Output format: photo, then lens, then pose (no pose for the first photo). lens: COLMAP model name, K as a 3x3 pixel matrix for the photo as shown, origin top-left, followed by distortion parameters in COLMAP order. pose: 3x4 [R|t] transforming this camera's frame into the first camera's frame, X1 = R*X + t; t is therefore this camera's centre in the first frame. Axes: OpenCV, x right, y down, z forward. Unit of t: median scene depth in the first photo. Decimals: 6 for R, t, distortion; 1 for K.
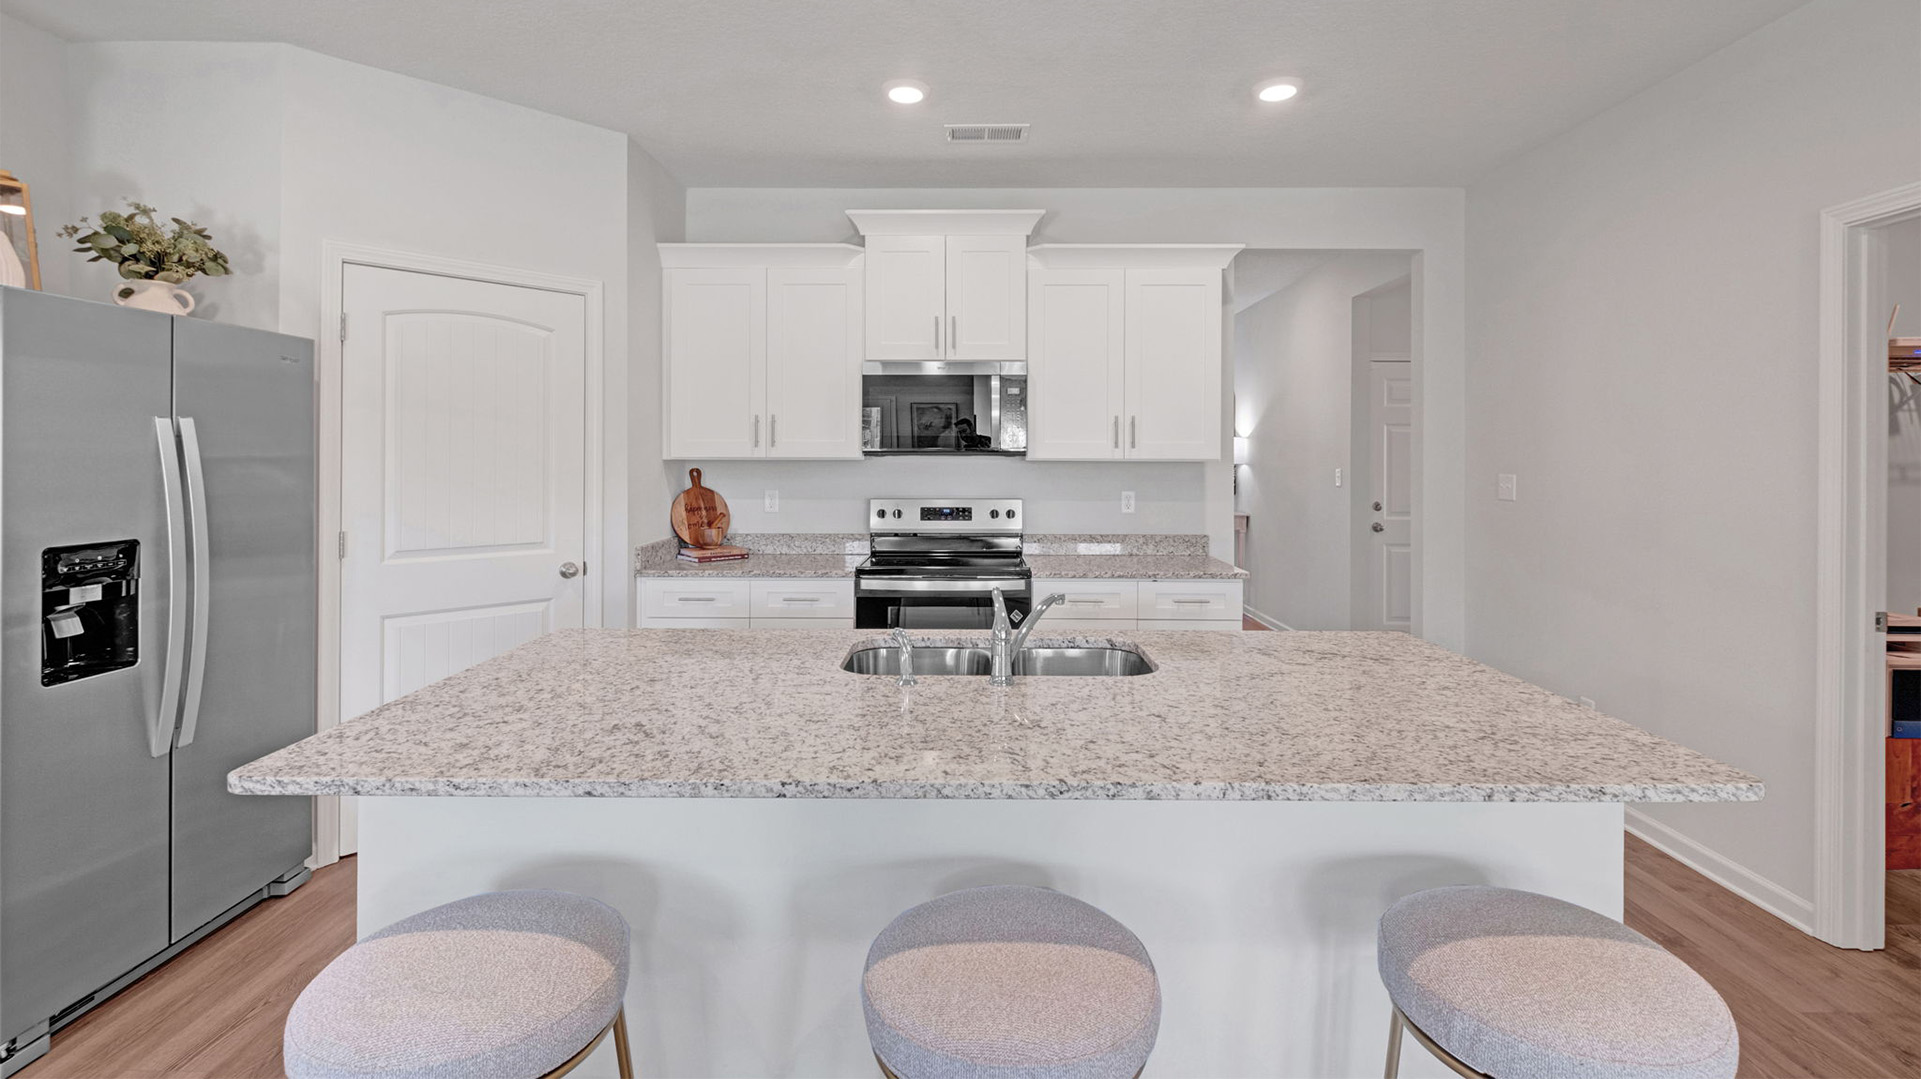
lens RADIAL K [[847.5, 0, 959.9], [0, 847.5, 460.9], [0, 0, 1]] dist [-0.000227, -0.000835]
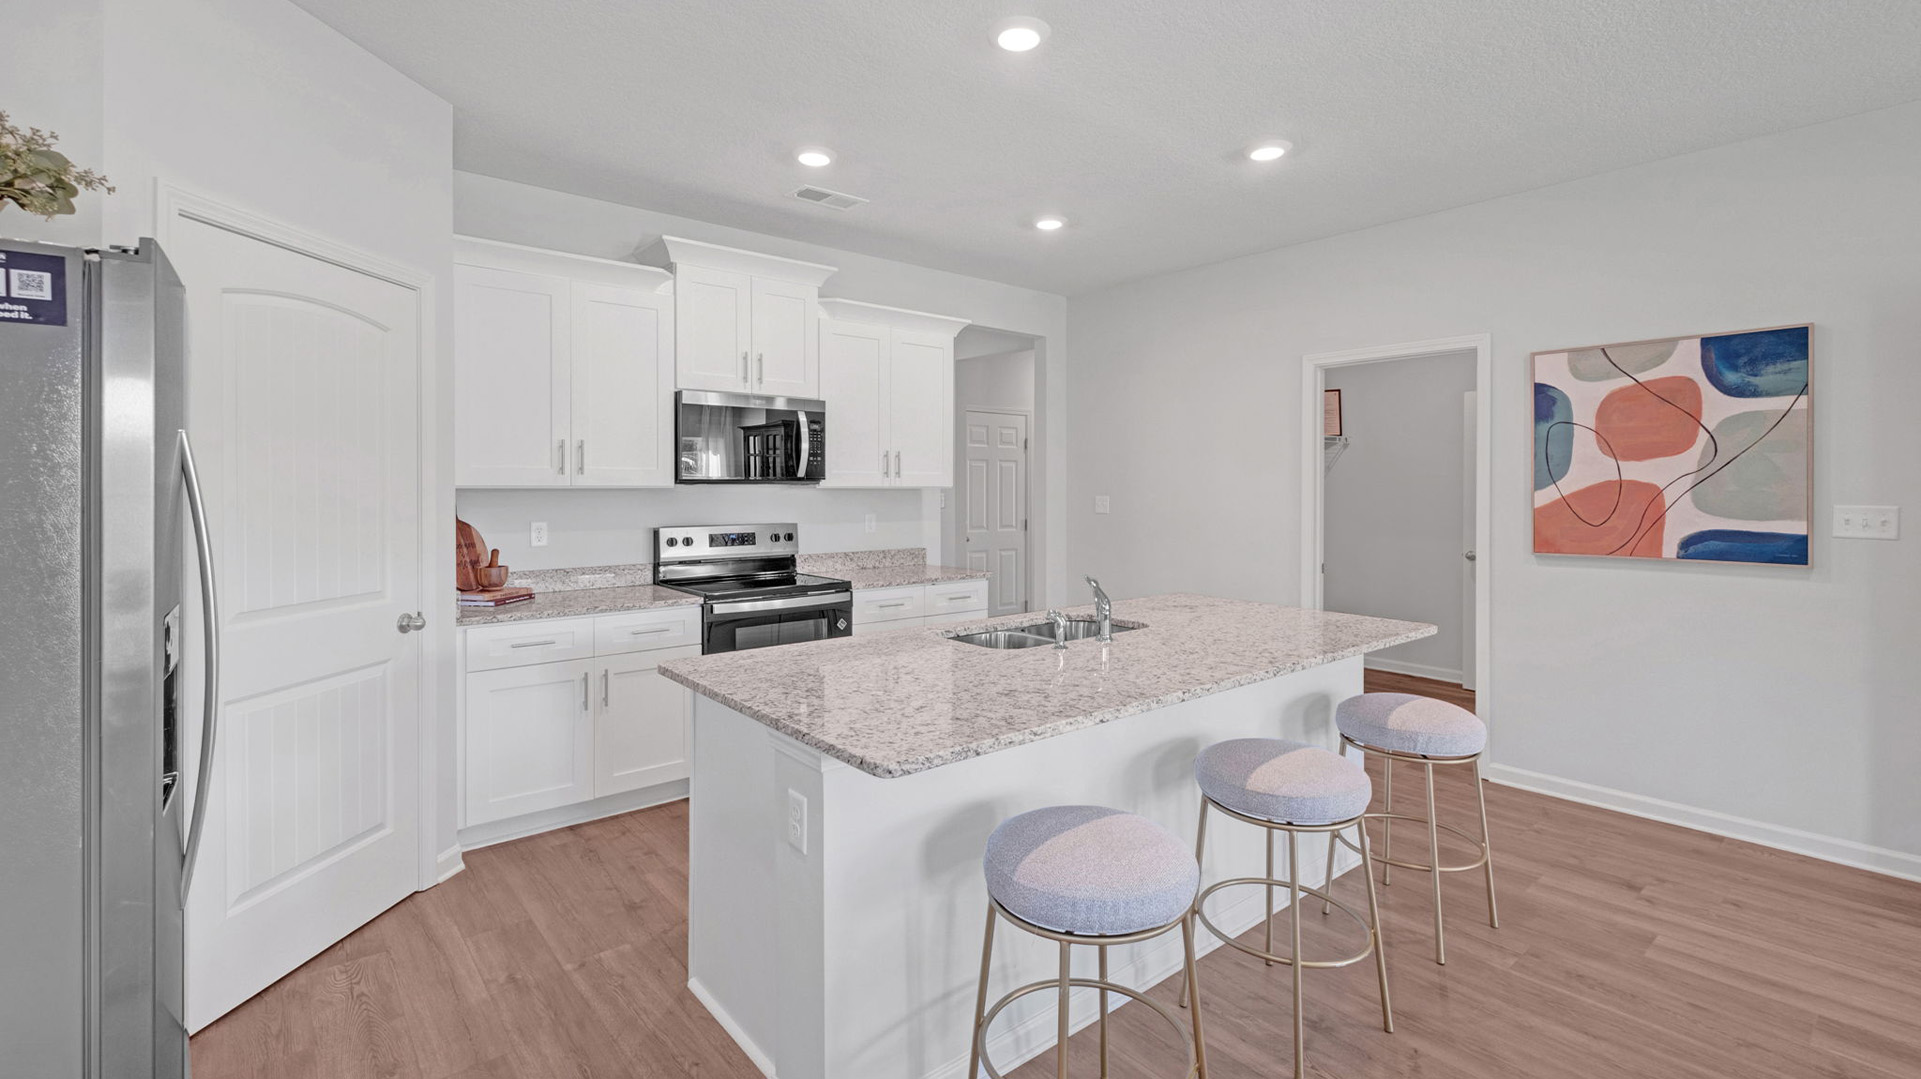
lens RADIAL K [[850.5, 0, 958.8], [0, 850.5, 485.5], [0, 0, 1]] dist [0.003071, -0.000076]
pose [[0.765679, -0.001154, 0.643222, -0.517645], [0.003334, 0.999992, -0.002175, -0.000881], [-0.643214, 0.003810, 0.765677, 0.017835]]
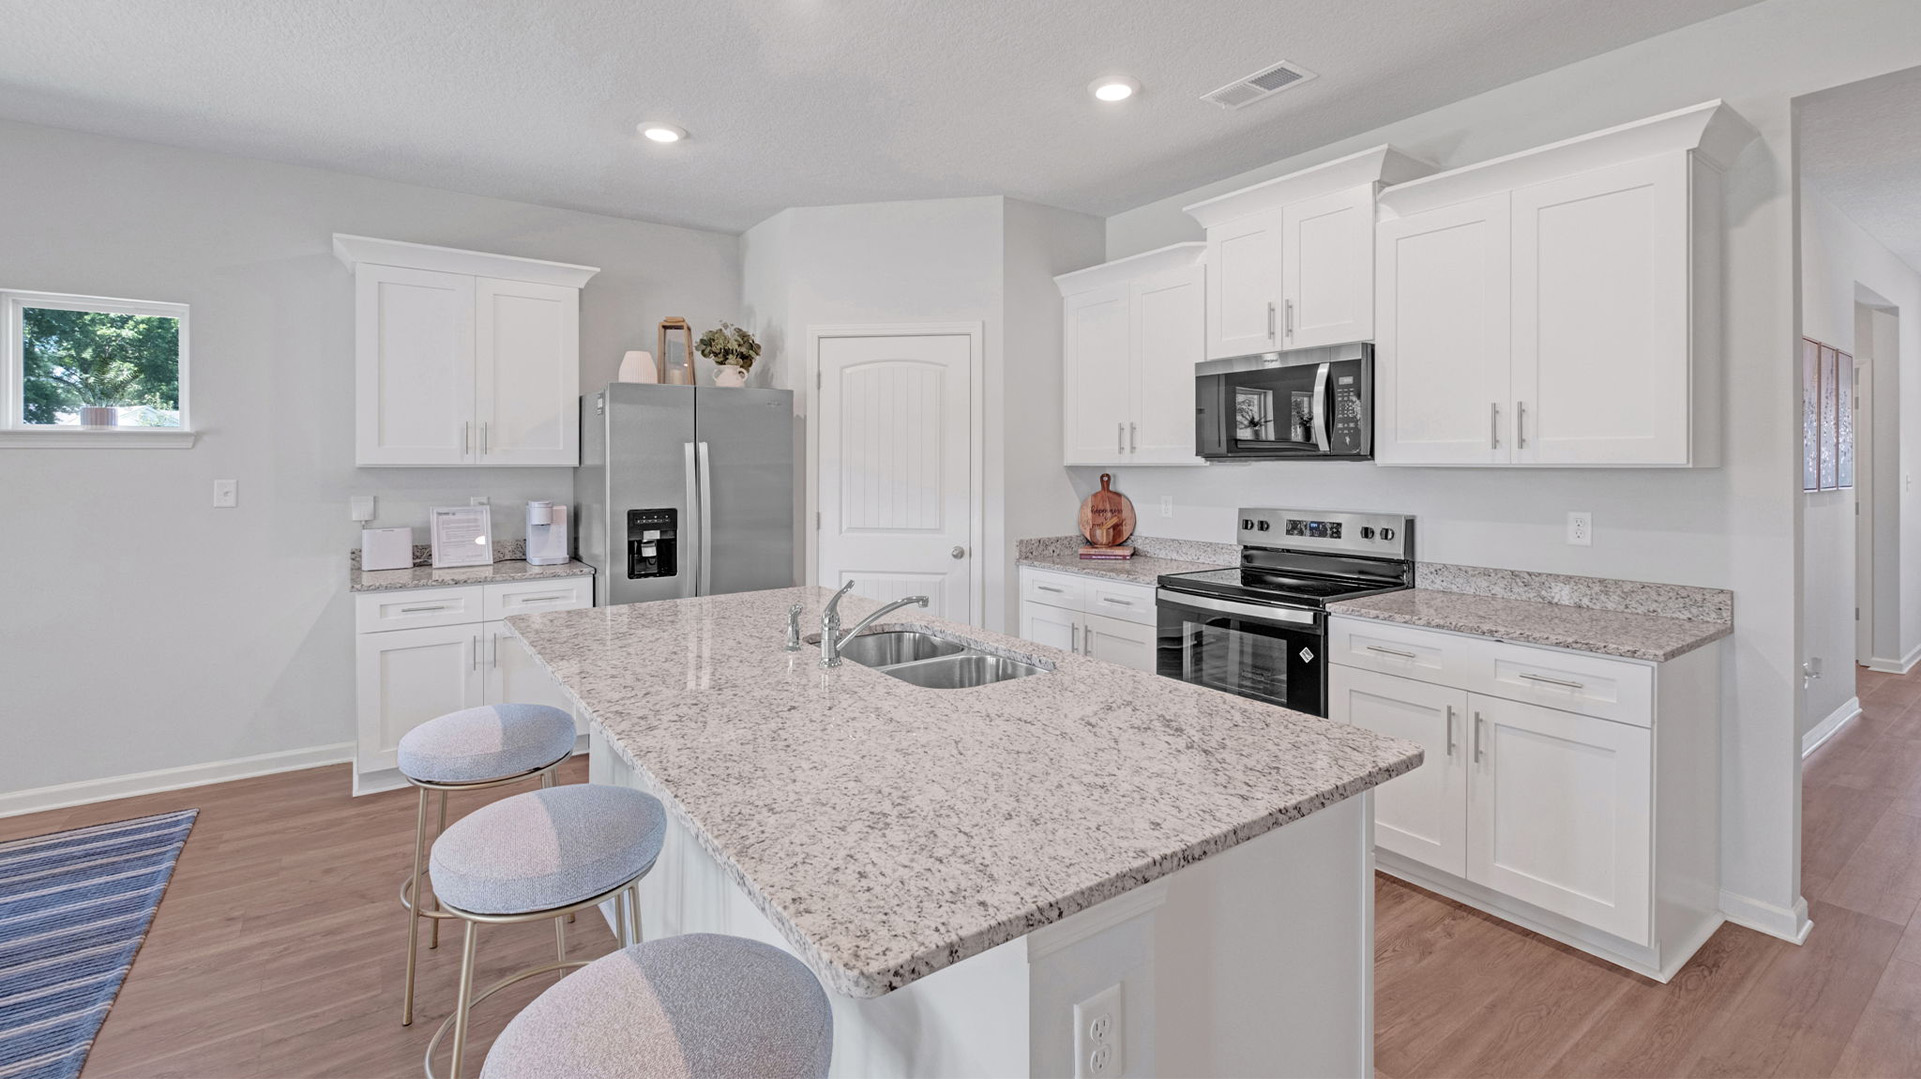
lens RADIAL K [[847.5, 0, 959.9], [0, 847.5, 460.9], [0, 0, 1]] dist [-0.000227, -0.000835]
pose [[0.586239, -0.005526, -0.810119, 0.504704], [-0.000684, 0.999973, -0.007317, 0.000707], [0.810138, 0.004844, 0.586220, 0.229524]]
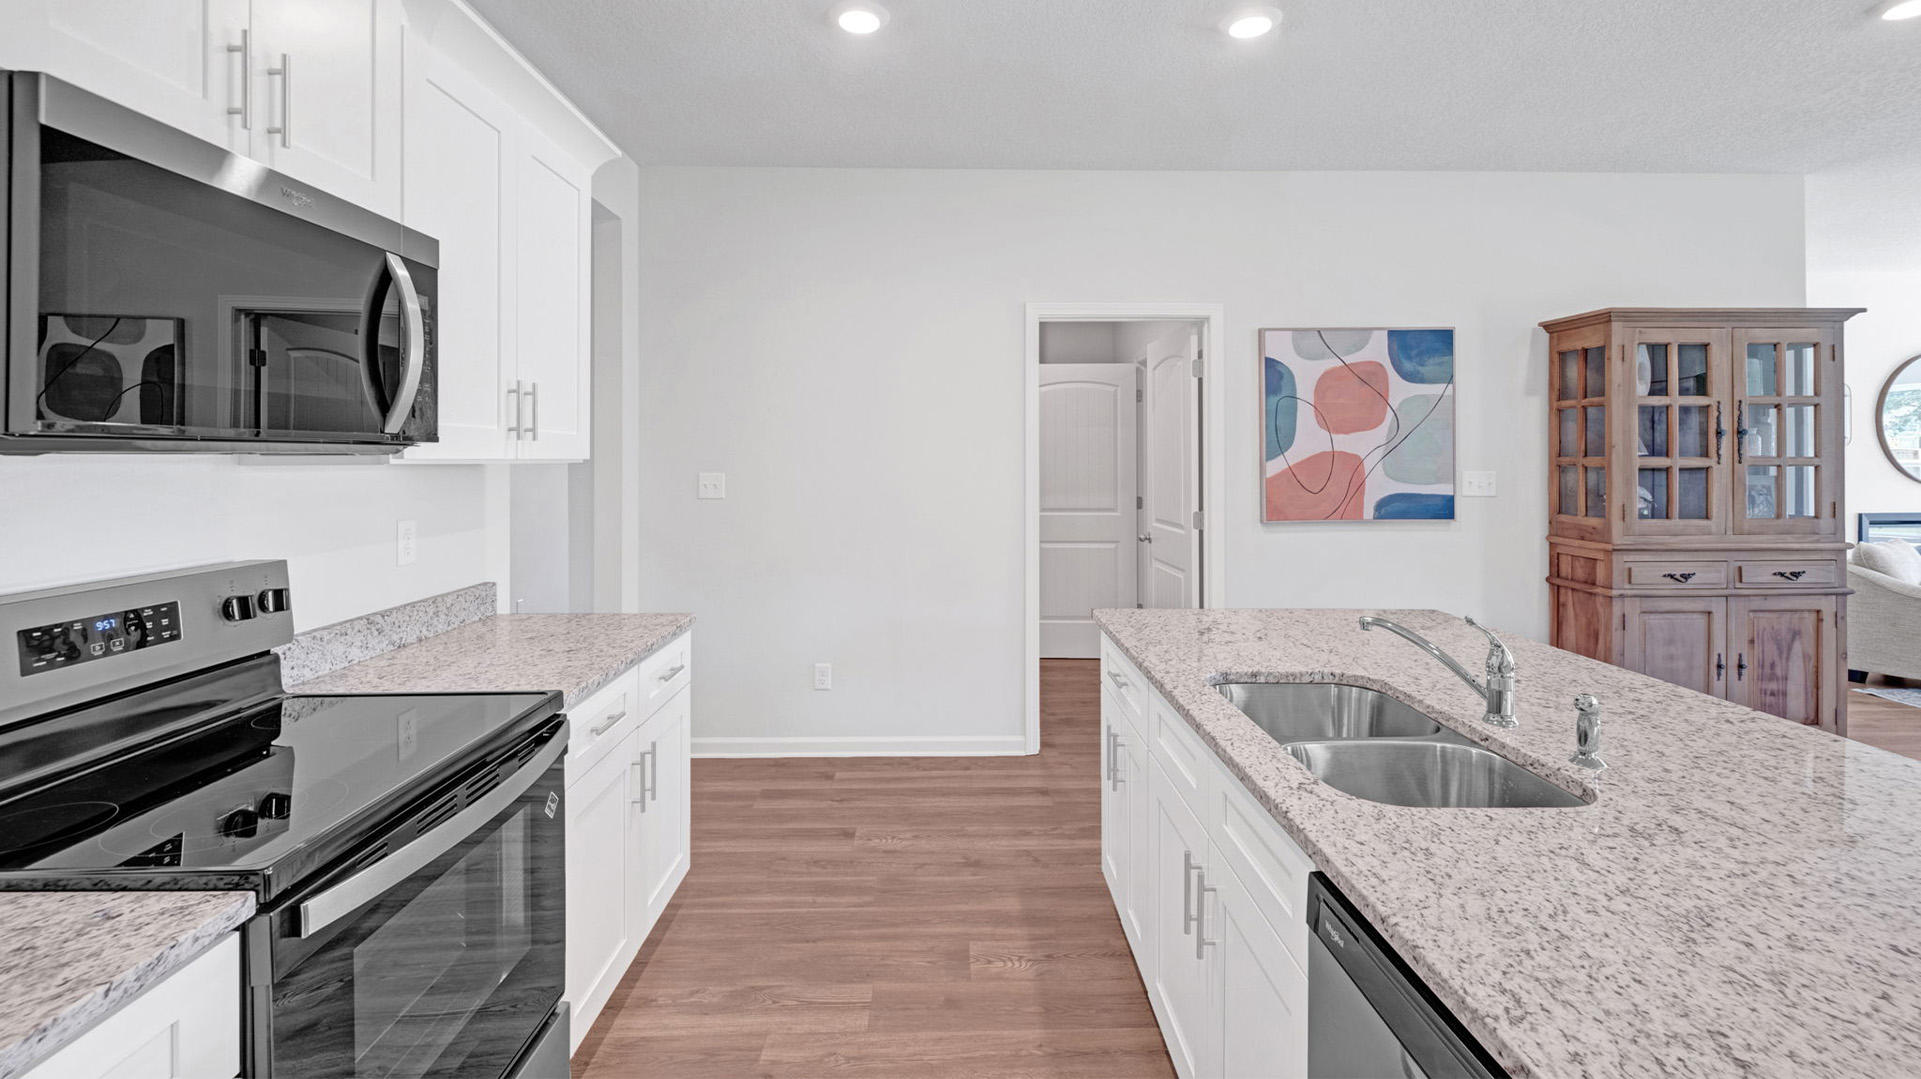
lens RADIAL K [[841.9, 0, 962.1], [0, 841.9, 458.3], [0, 0, 1]] dist [0.004974, -0.004939]
pose [[-0.032283, -0.002576, 0.999475, -0.370052], [0.005688, 0.999980, 0.002761, -0.002989], [-0.999463, 0.005774, -0.032268, 0.745926]]
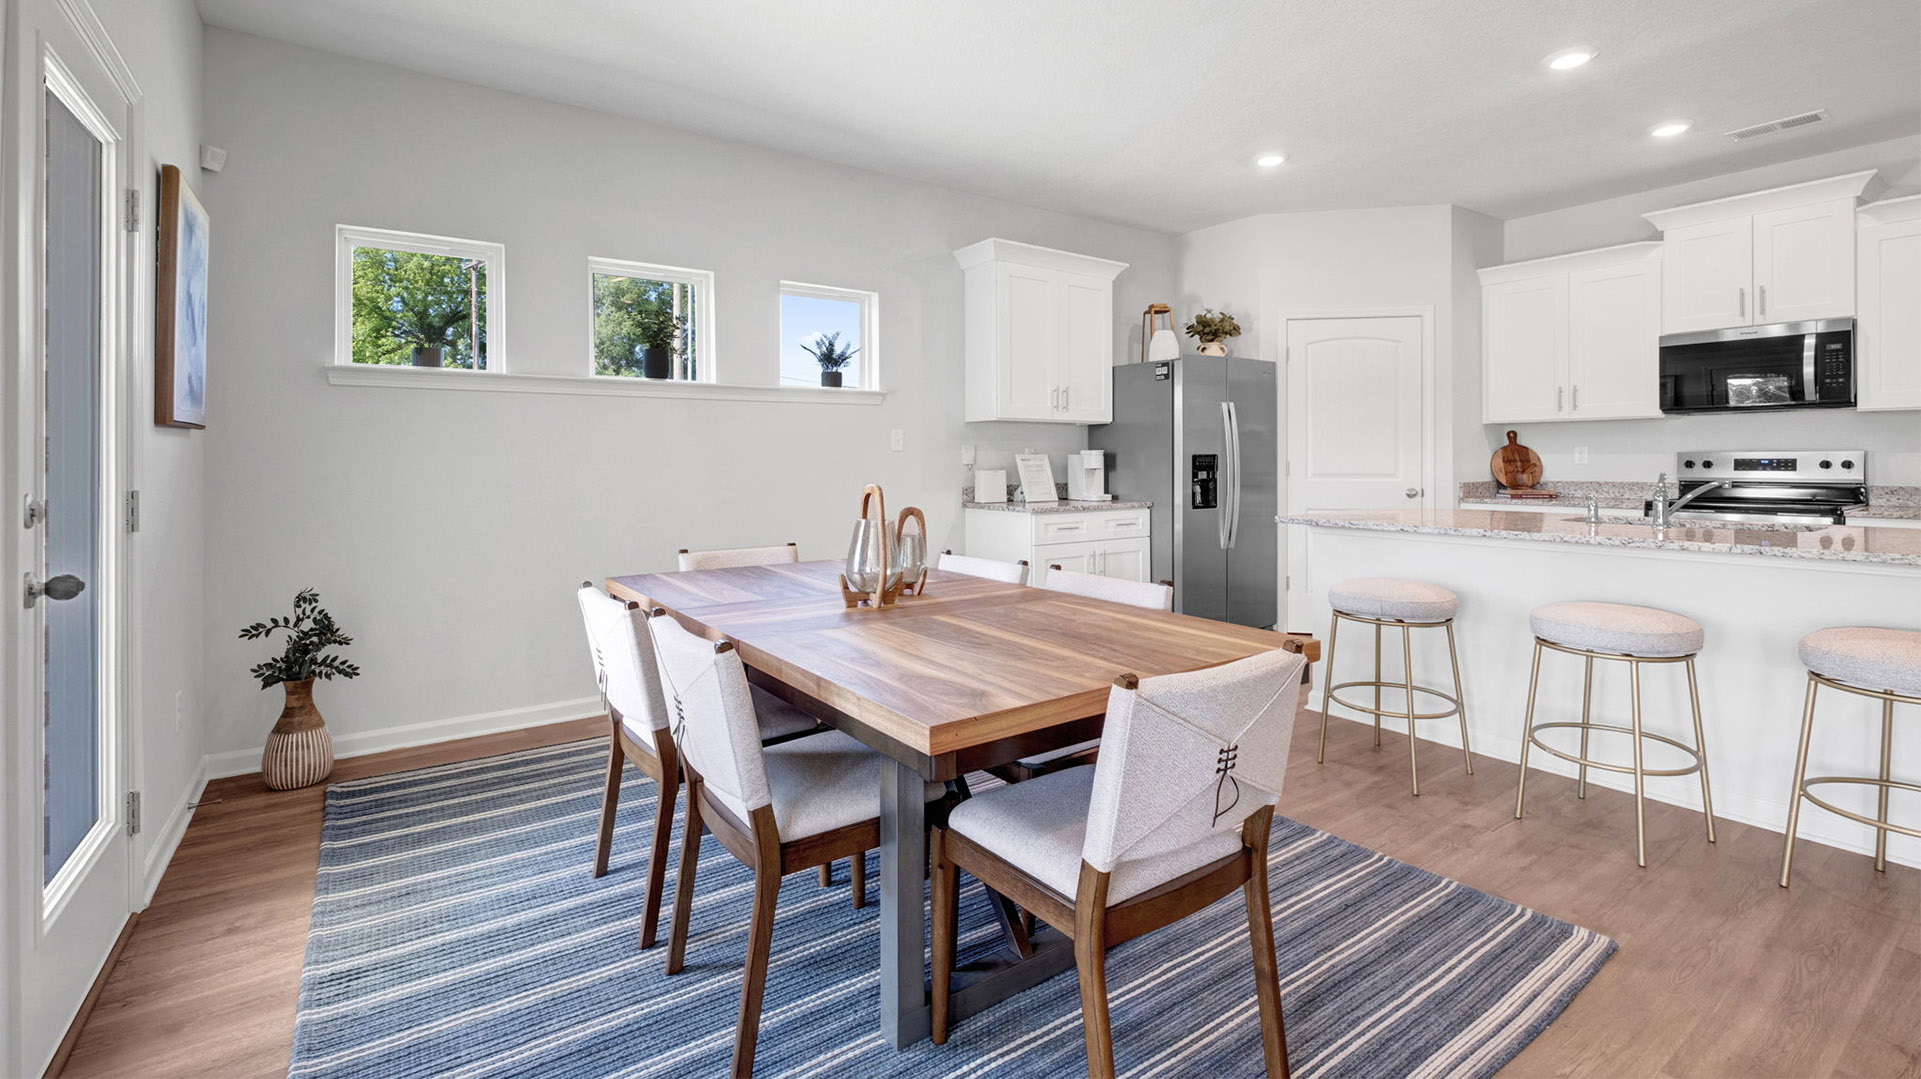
lens RADIAL K [[841.9, 0, 962.1], [0, 841.9, 458.3], [0, 0, 1]] dist [0.004974, -0.004939]
pose [[0.583092, -0.005561, -0.812387, 0.285488], [0.001056, 0.999981, -0.006088, 0.064994], [0.812405, 0.002692, 0.583087, -0.520902]]
